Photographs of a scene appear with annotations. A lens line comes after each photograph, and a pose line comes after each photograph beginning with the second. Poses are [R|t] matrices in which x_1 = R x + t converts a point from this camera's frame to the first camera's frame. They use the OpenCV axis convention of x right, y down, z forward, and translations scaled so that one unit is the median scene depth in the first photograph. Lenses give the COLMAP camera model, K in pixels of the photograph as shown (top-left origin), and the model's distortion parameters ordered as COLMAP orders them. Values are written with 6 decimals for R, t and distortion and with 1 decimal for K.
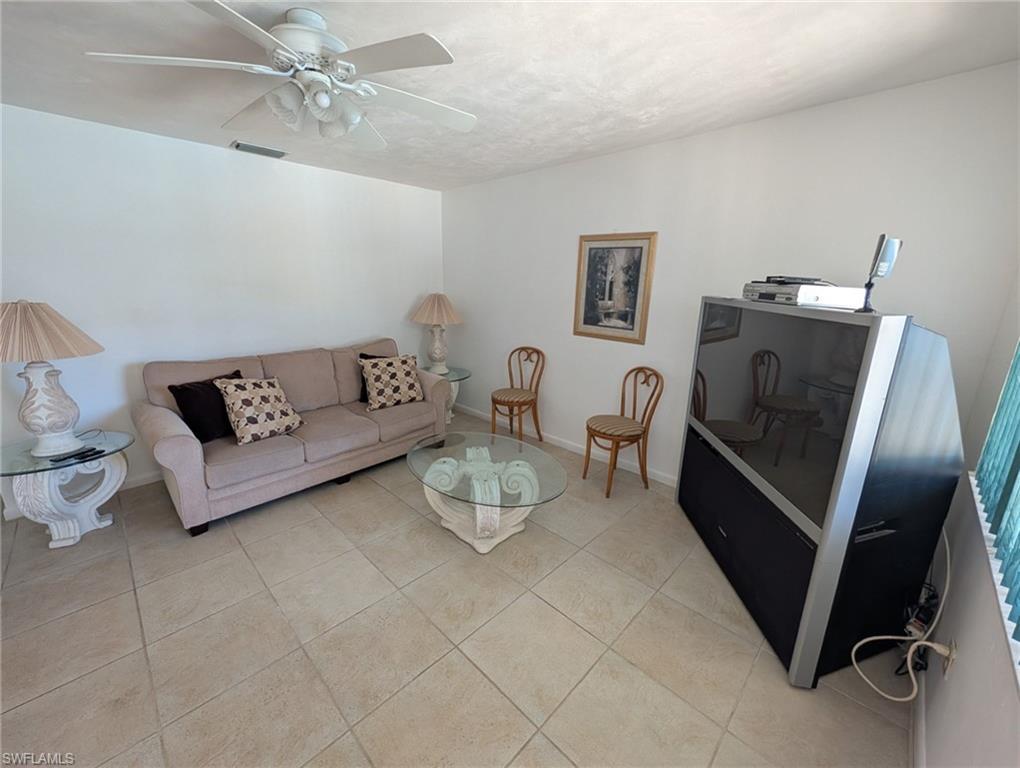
lens RADIAL K [[403.6, 0, 504.6], [0, 403.6, 385.5], [0, 0, 1]] dist [0.000681, 0.000178]
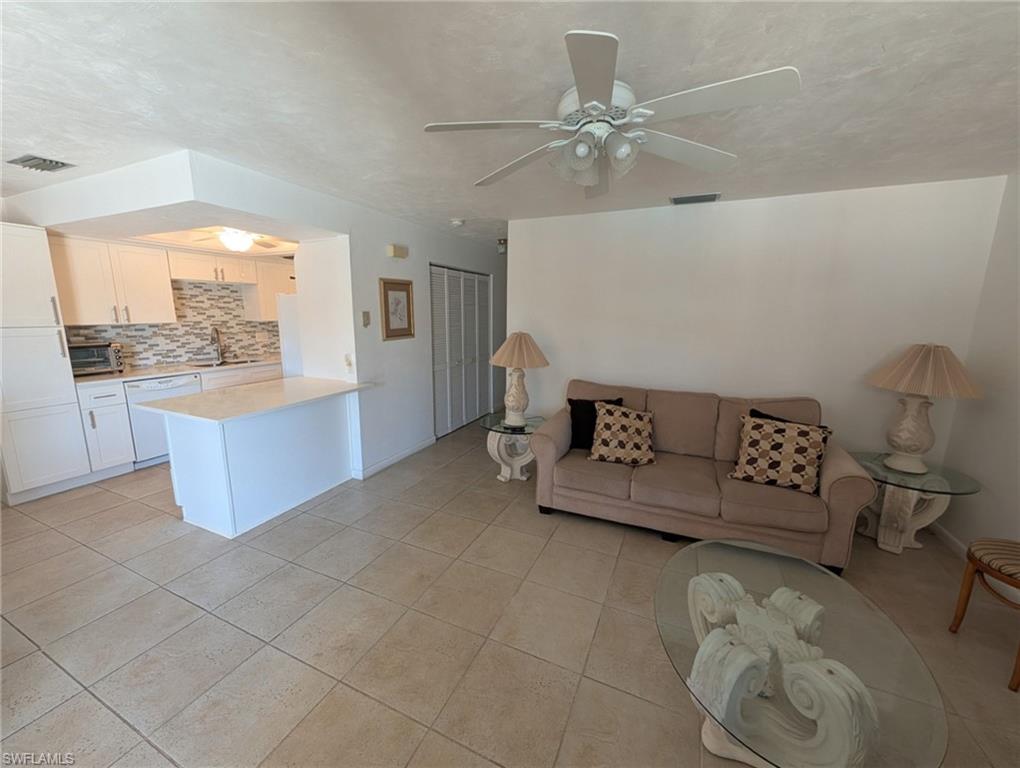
lens RADIAL K [[390.2, 0, 510.0], [0, 390.2, 384.0], [0, 0, 1]] dist [0.000967, 0.000058]
pose [[0.348565, 0.160319, -0.923472, 0.240523], [-0.242984, 0.967035, 0.076167, -0.082981], [0.905241, 0.197840, 0.376030, 0.287910]]
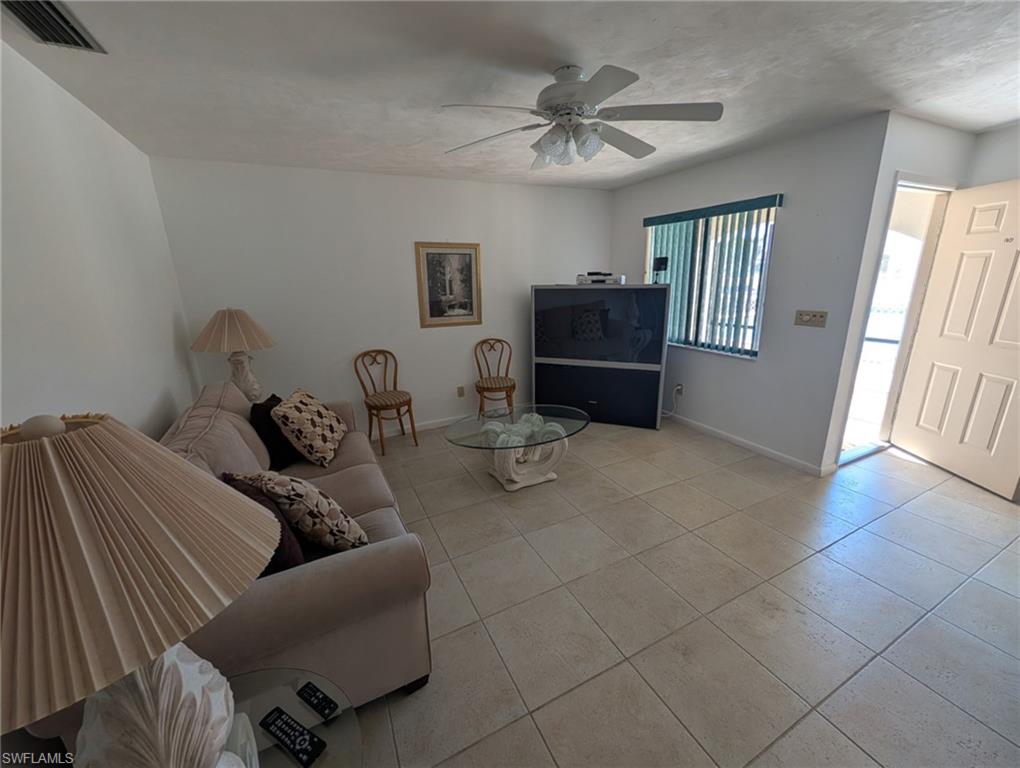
lens RADIAL K [[403.6, 0, 504.6], [0, 403.6, 385.5], [0, 0, 1]] dist [0.000681, 0.000178]
pose [[0.331845, -0.274852, 0.902405, -0.969522], [0.271635, 0.943937, 0.187612, -0.143945], [-0.903379, 0.182867, 0.387900, 0.436325]]
